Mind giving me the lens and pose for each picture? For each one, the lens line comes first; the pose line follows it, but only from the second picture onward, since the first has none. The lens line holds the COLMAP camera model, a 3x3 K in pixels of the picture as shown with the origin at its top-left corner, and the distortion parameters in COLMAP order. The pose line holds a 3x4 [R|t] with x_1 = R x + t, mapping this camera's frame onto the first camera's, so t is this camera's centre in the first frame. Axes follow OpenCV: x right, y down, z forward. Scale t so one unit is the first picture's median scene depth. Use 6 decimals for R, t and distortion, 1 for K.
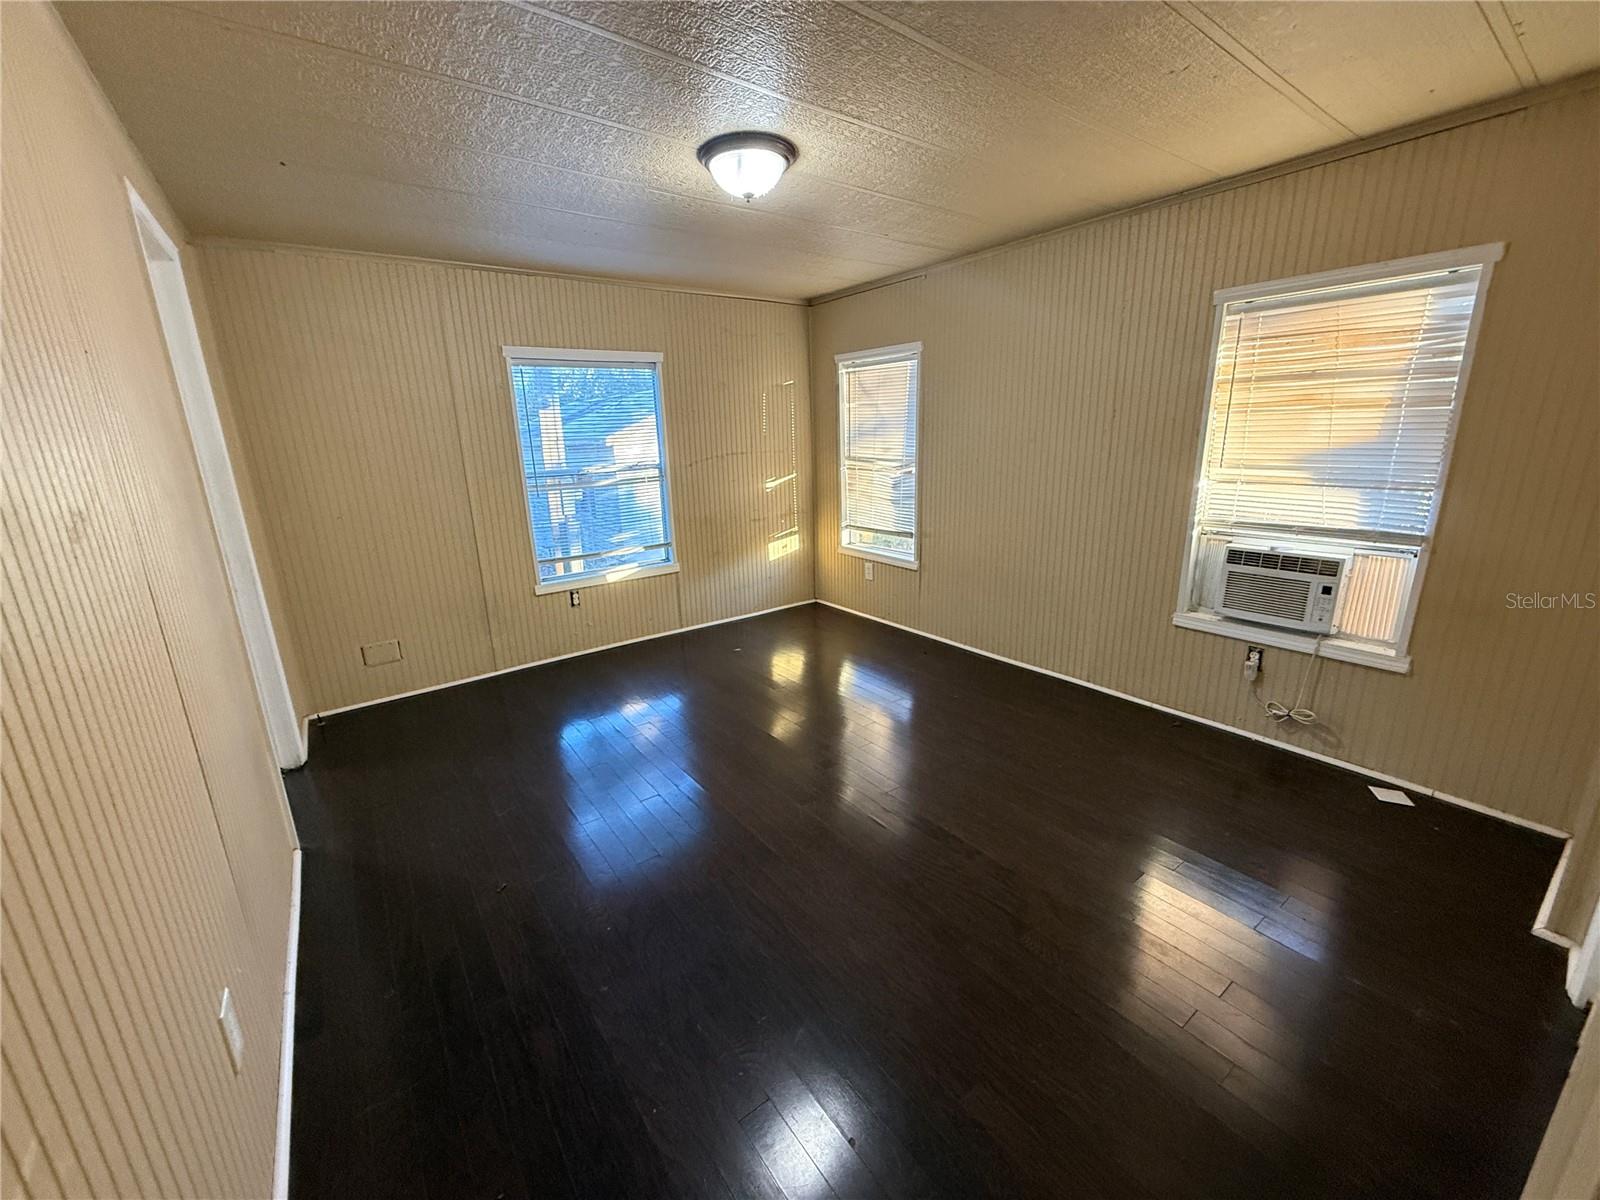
lens RADIAL K [[638.5, 0, 804.4], [0, 638.5, 600.6], [0, 0, 1]] dist [0.002061, -0.000155]
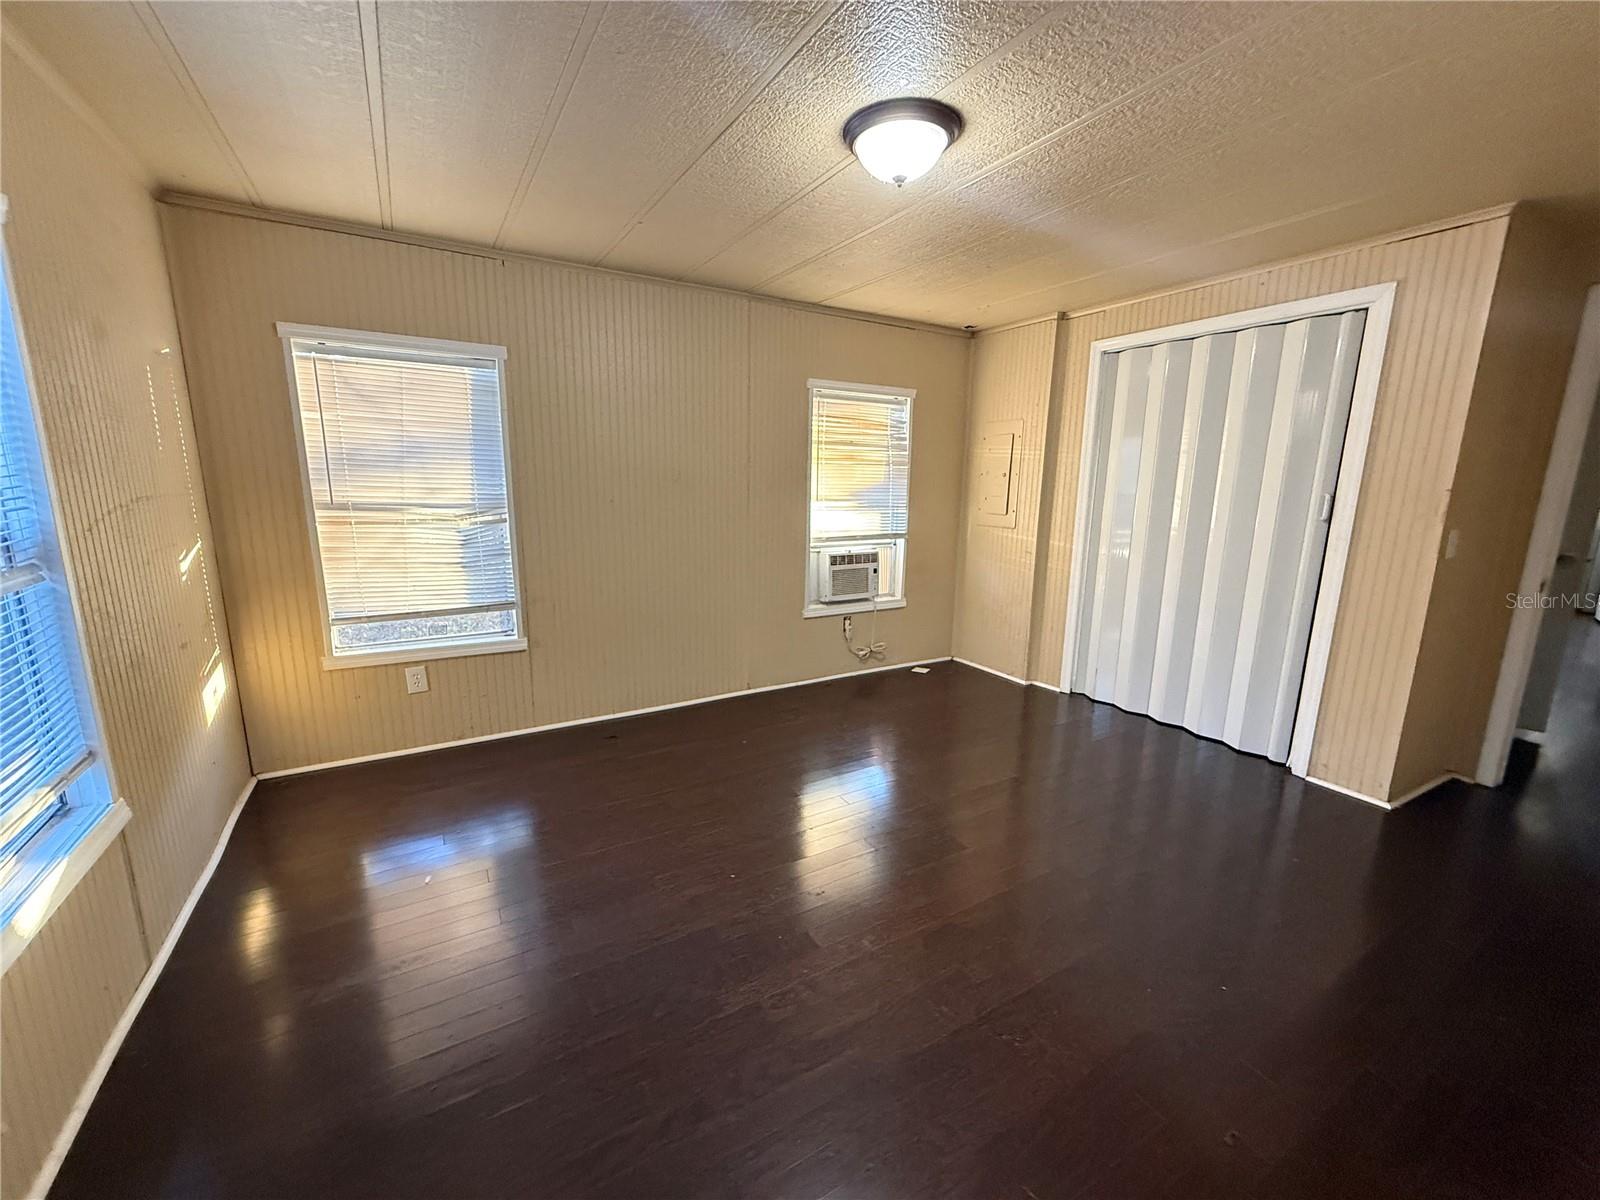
lens RADIAL K [[638.5, 0, 801.5], [0, 638.5, 598.7], [0, 0, 1]] dist [0.002061, -0.000155]
pose [[0.104045, -0.164024, 0.980954, -0.780843], [0.236896, 0.962007, 0.135729, -0.197992], [-0.965948, 0.218262, 0.138949, 0.871943]]
